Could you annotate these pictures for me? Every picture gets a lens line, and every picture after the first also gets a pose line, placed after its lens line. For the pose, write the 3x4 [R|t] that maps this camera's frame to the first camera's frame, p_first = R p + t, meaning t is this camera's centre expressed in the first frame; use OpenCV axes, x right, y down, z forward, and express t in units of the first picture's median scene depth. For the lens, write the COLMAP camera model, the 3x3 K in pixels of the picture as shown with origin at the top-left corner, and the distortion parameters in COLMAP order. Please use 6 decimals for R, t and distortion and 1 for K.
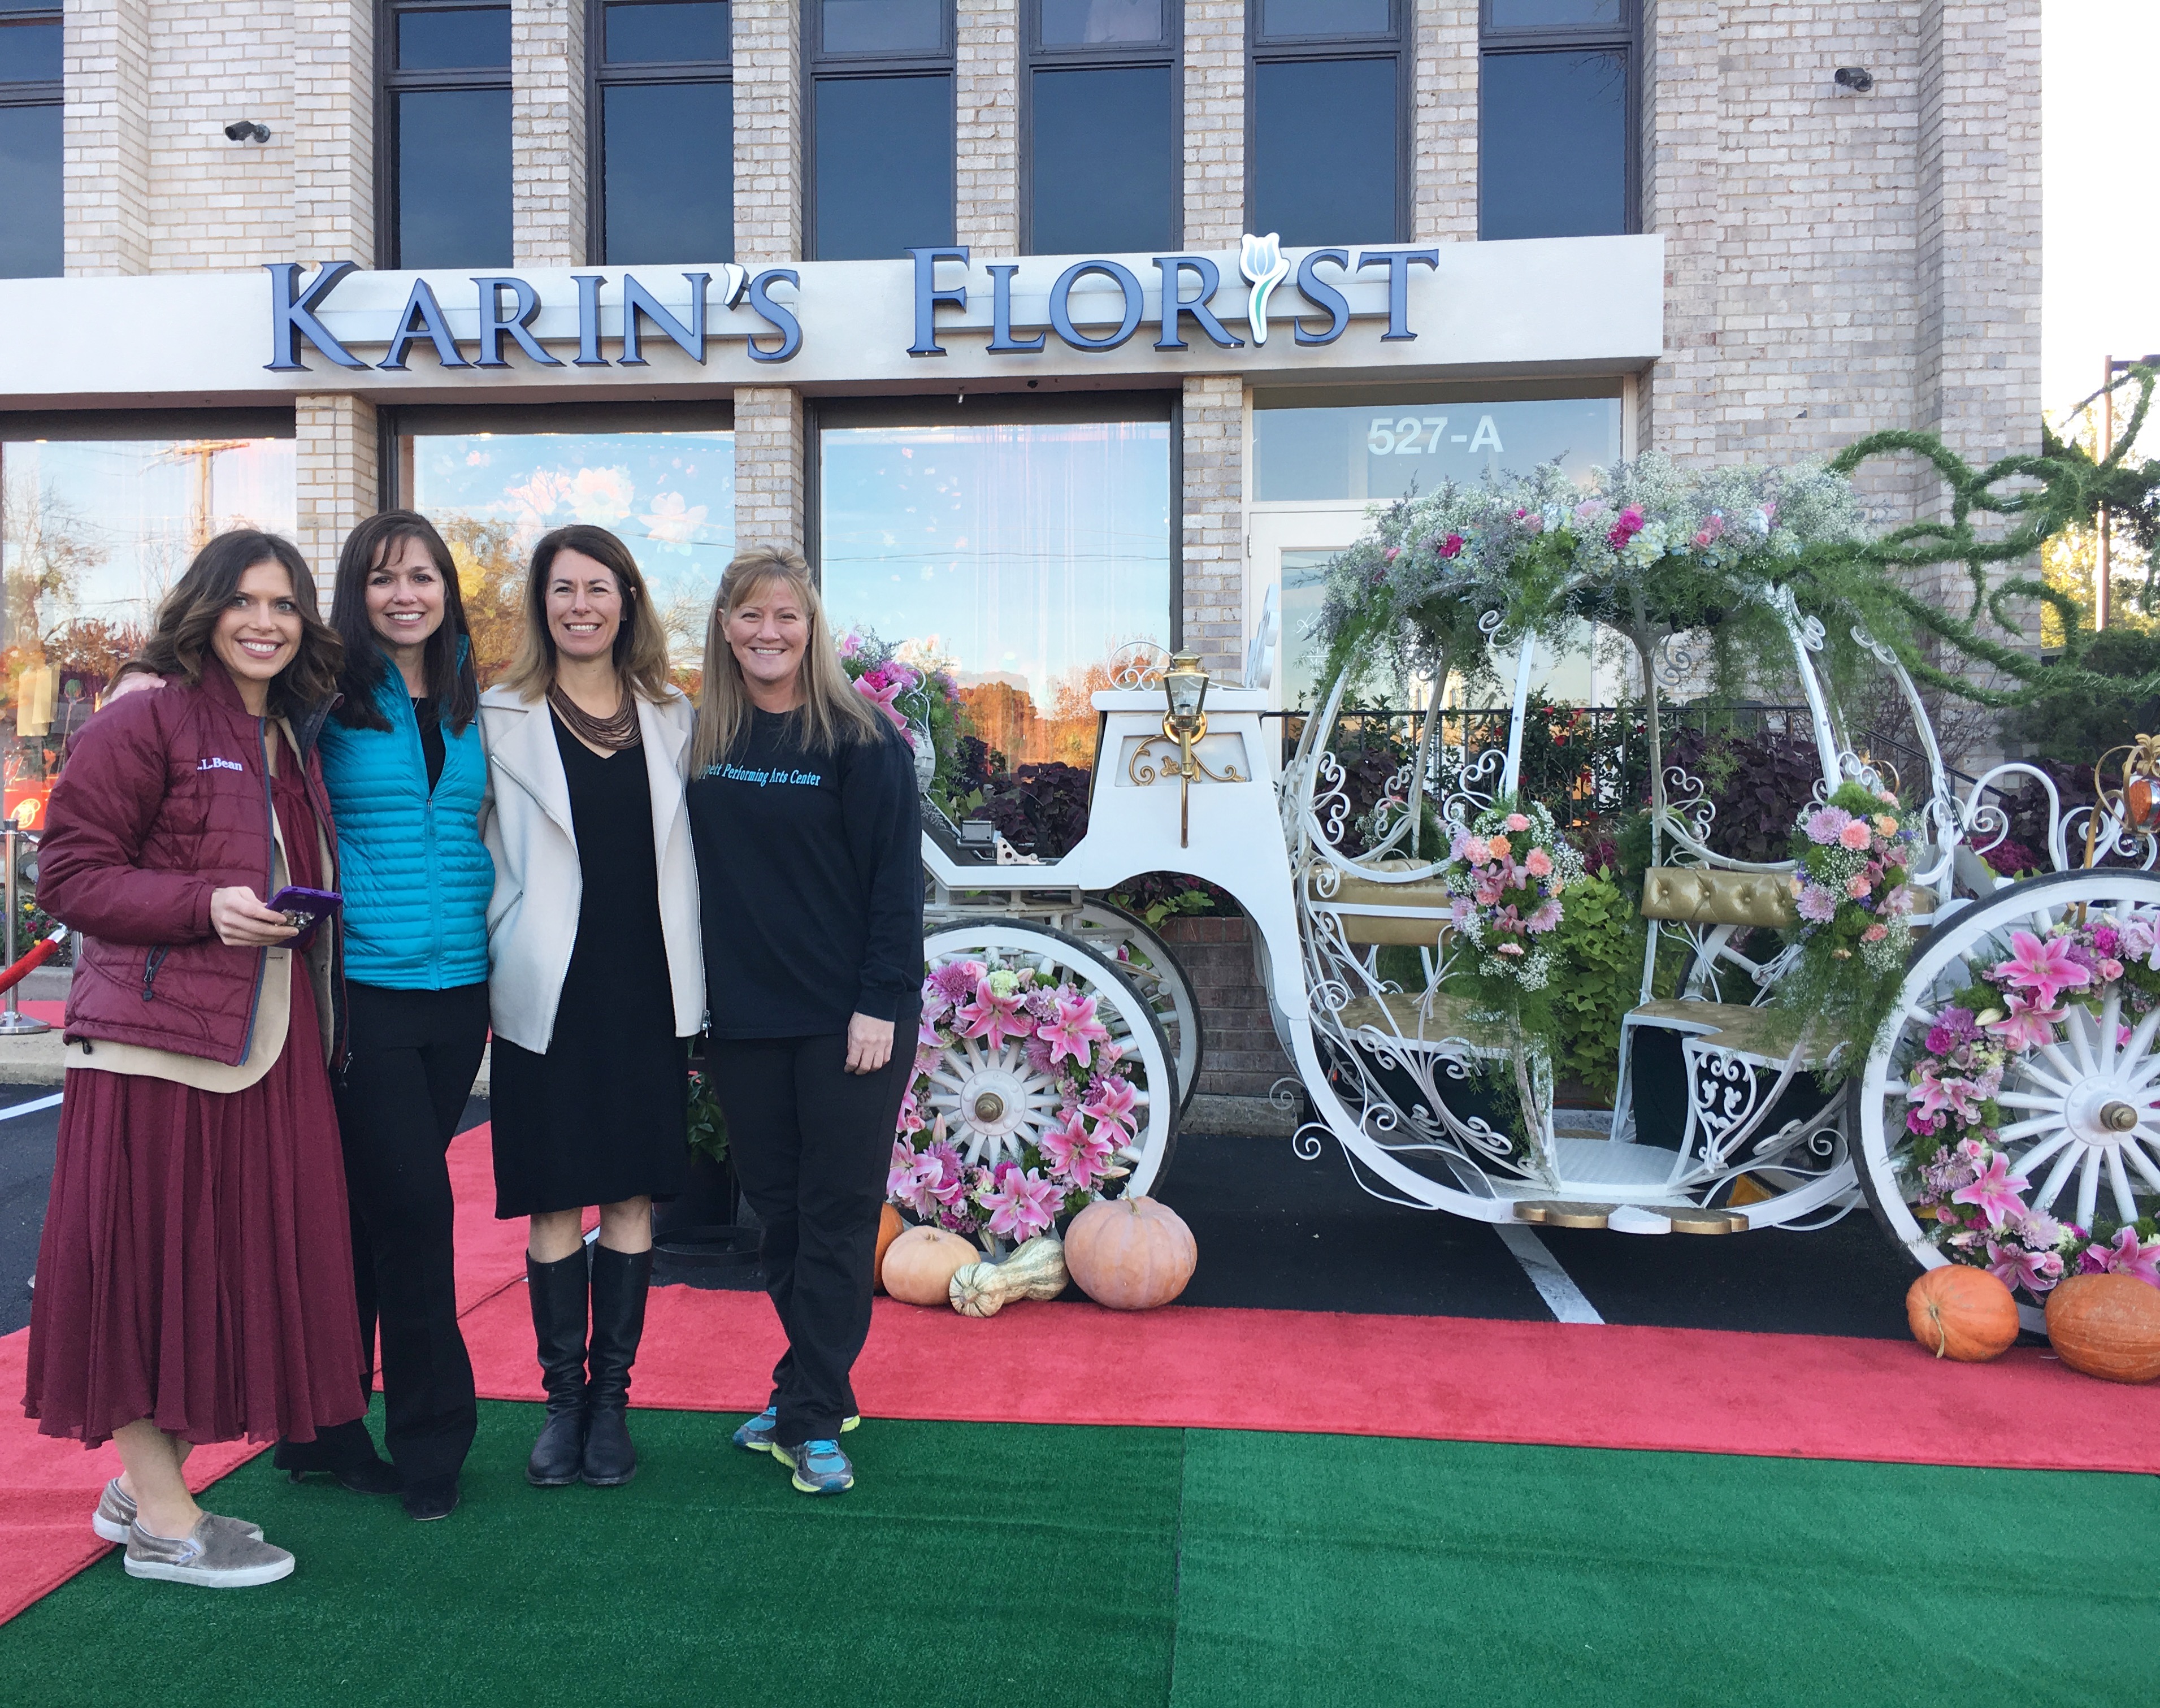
lens RADIAL K [[1950.2, 0, 1080.0], [0, 1950.2, 854.0], [0, 0, 1]] dist [0.005789, -0.001750]
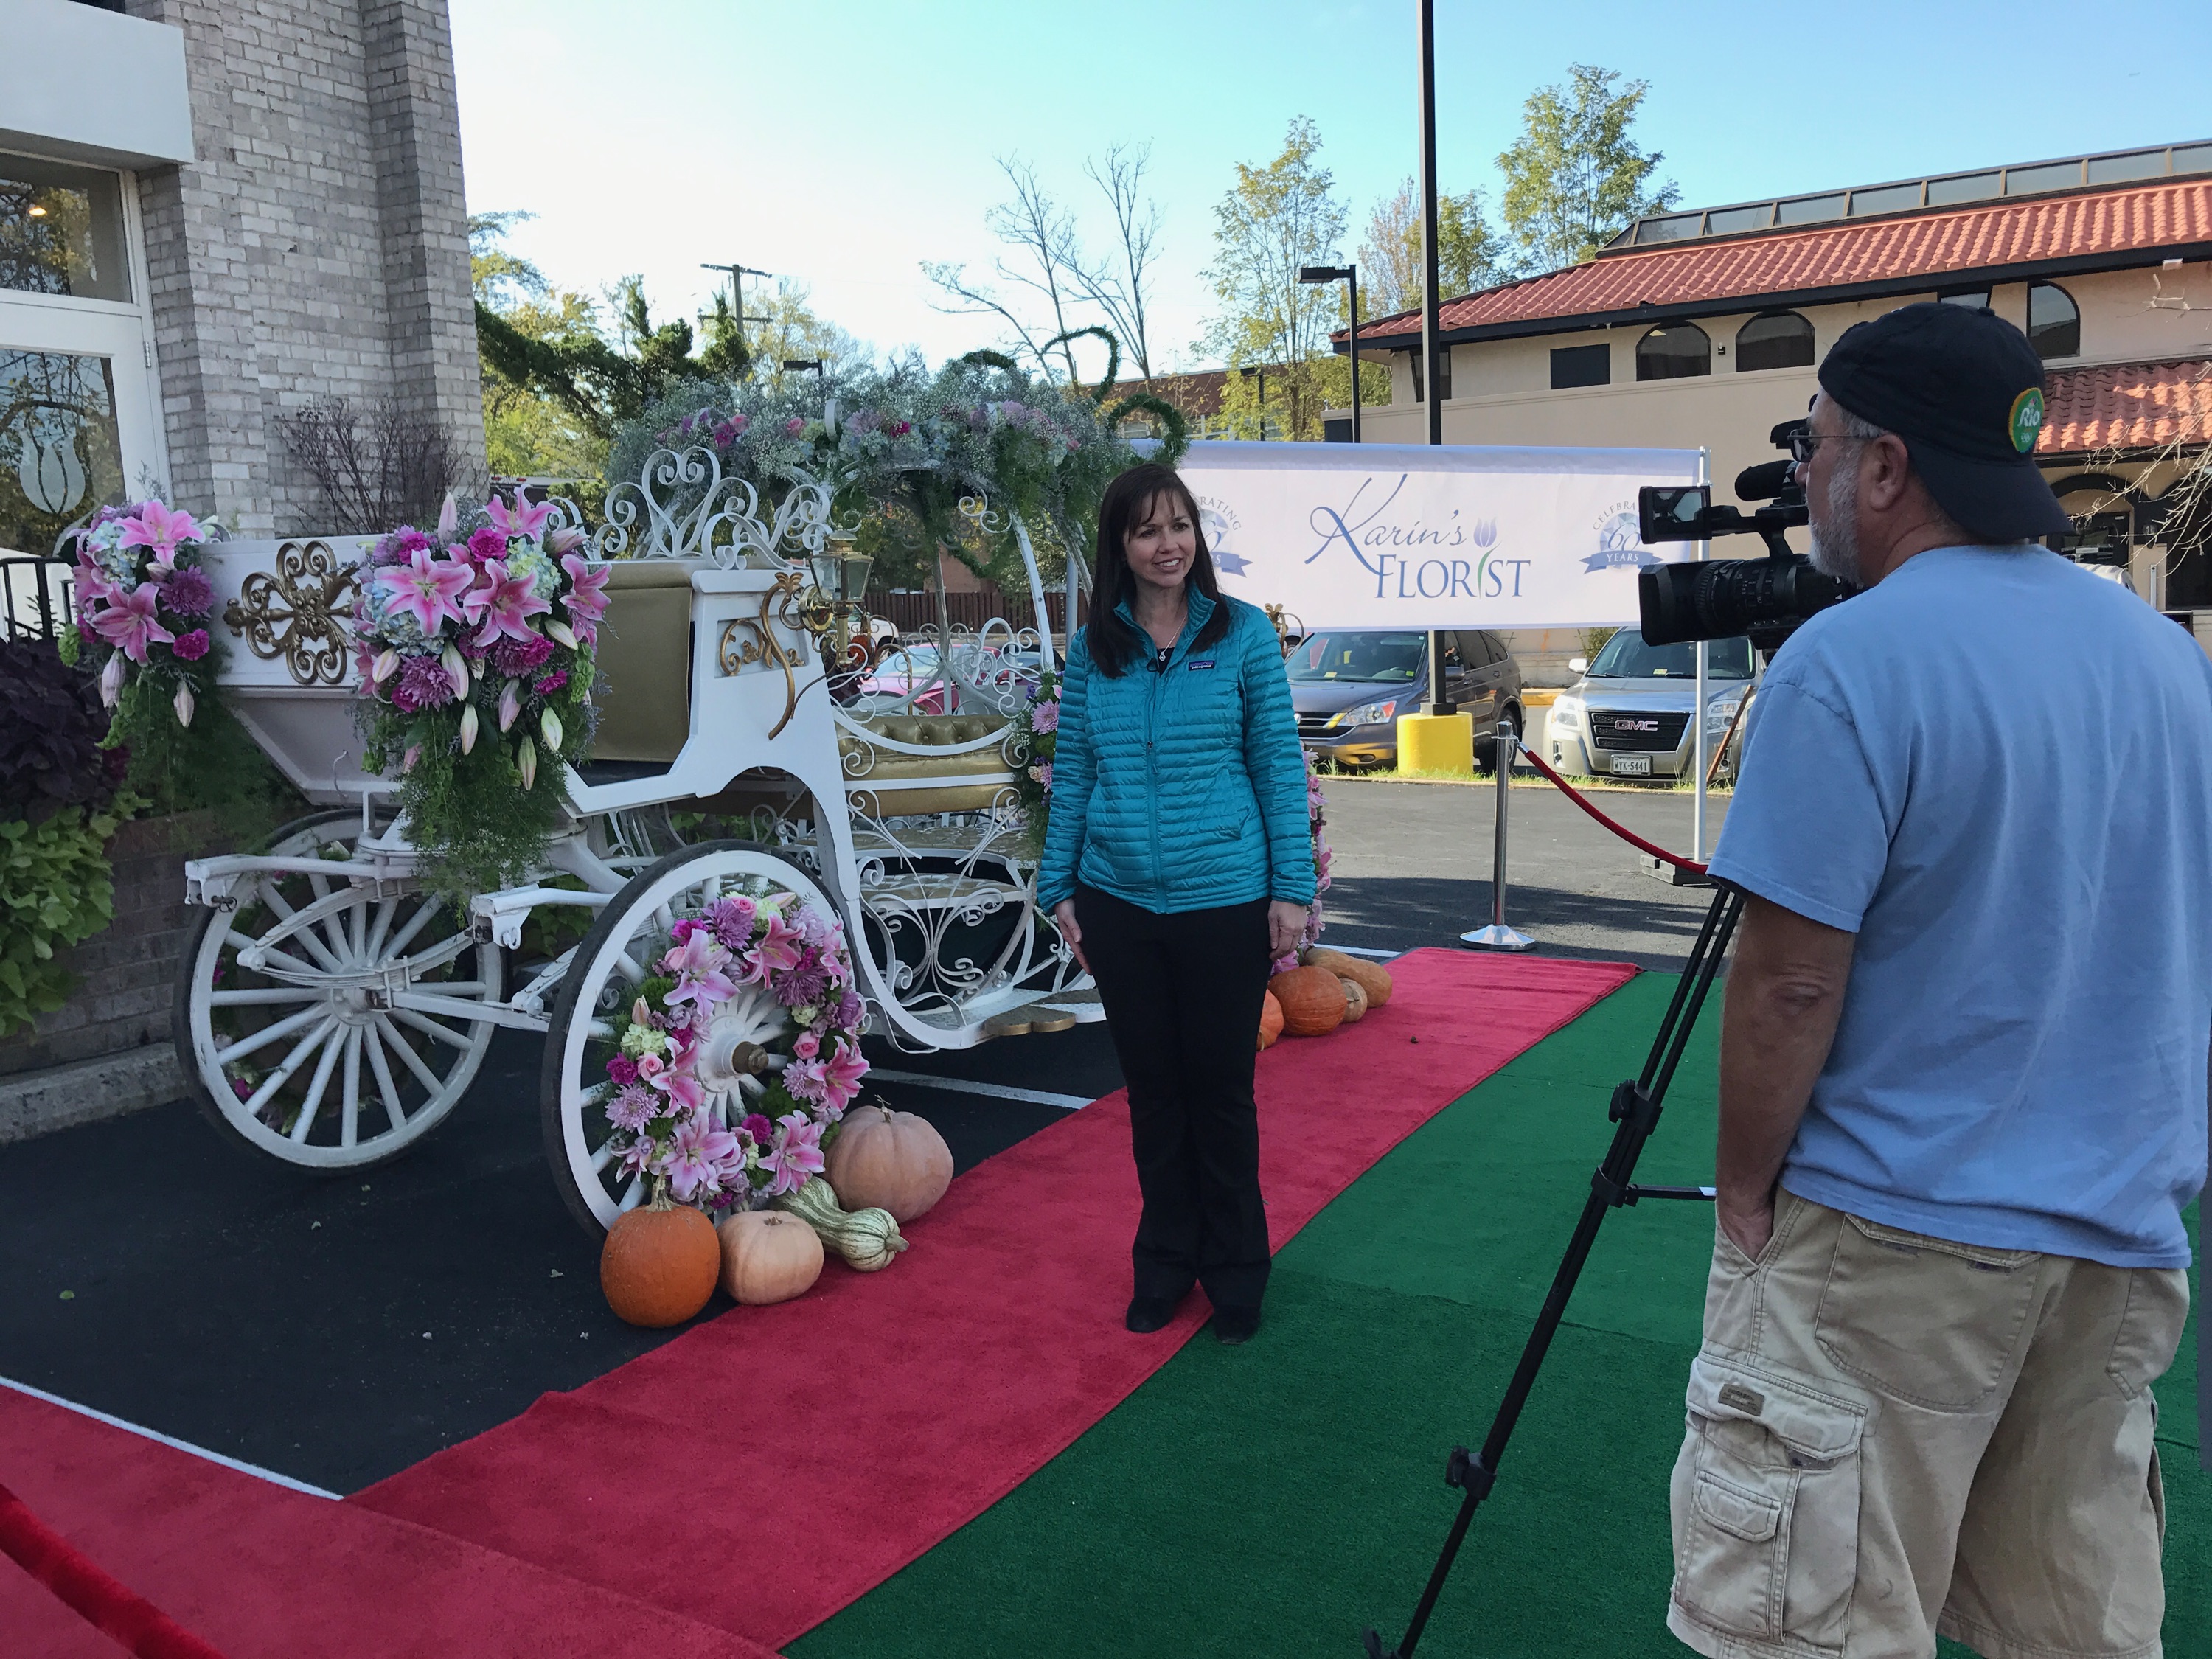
lens RADIAL K [[1751.8, 0, 1106.0], [0, 1751.8, 829.5], [0, 0, 1]] dist [-0.000130, -0.006268]
pose [[0.440406, -0.130605, 0.888248, -0.287487], [0.036397, 0.991146, 0.127688, -0.028088], [-0.897061, -0.023905, 0.441261, 0.218330]]
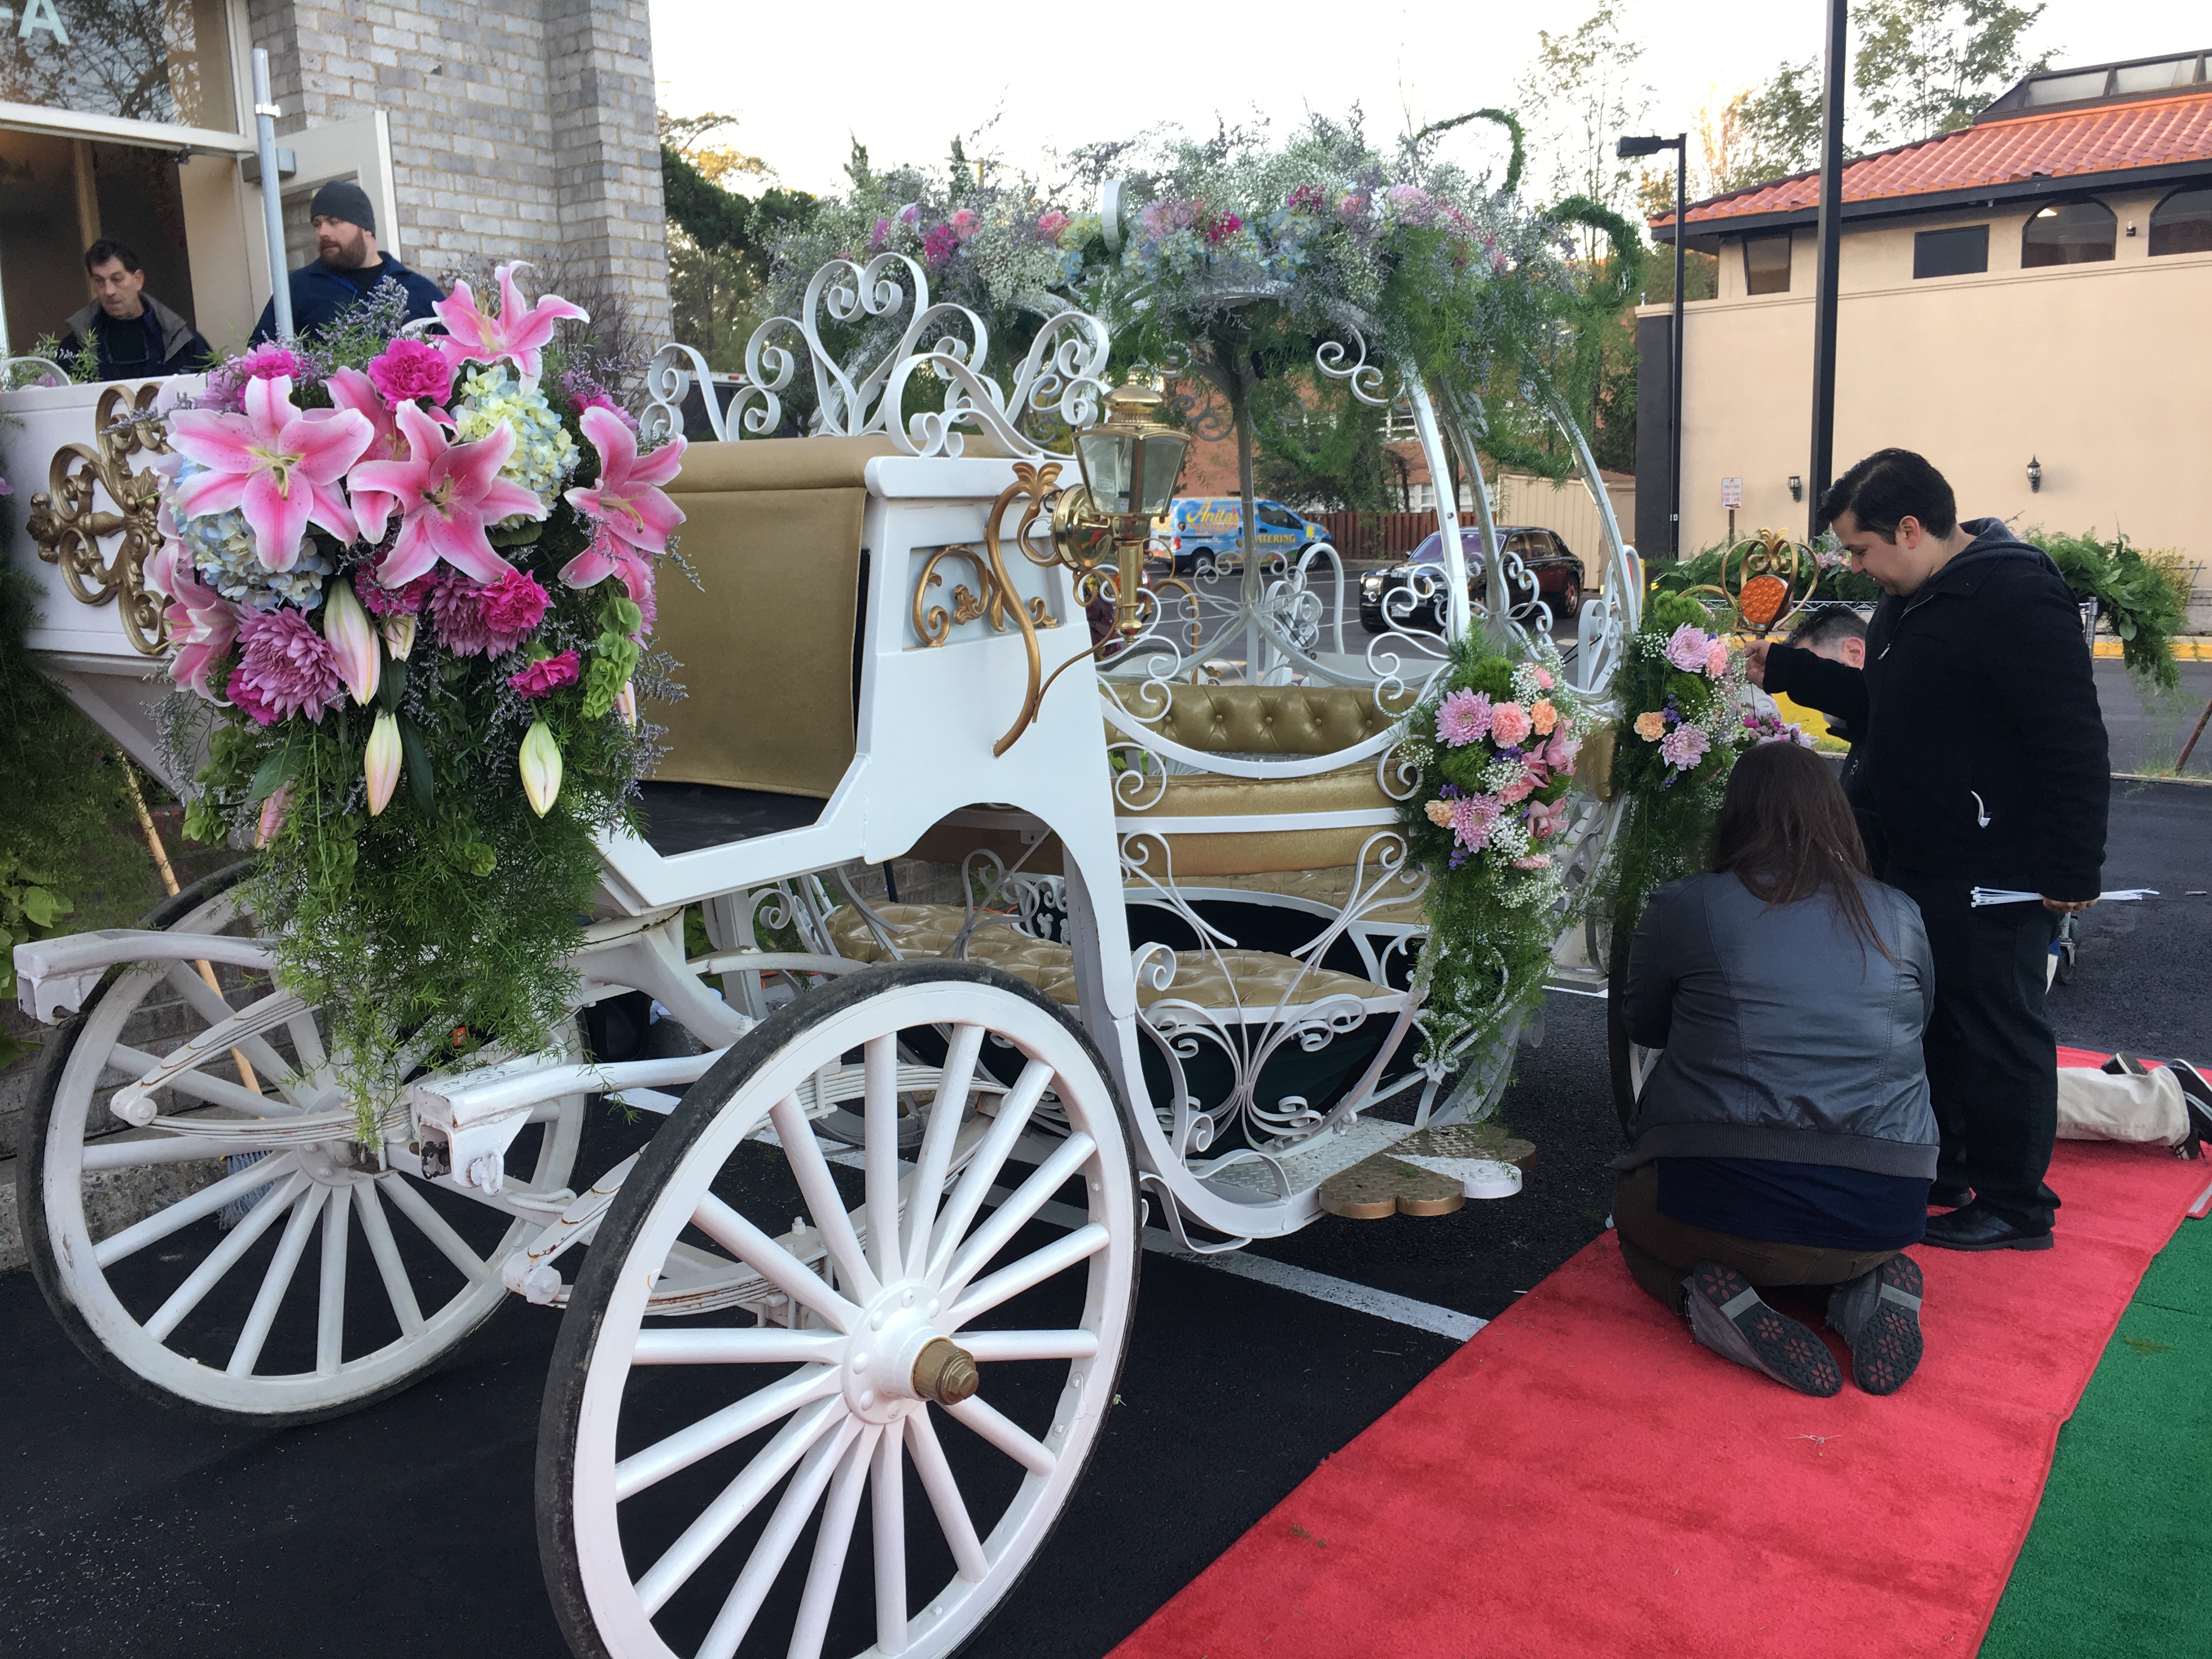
lens RADIAL K [[1837.8, 0, 1109.9], [0, 1837.8, 879.2], [0, 0, 1]] dist [0.026130, -0.038622]
pose [[0.555741, -0.165791, 0.814656, -0.159070], [0.022852, 0.982590, 0.184378, -0.028577], [-0.831041, -0.083850, 0.549854, 0.314174]]
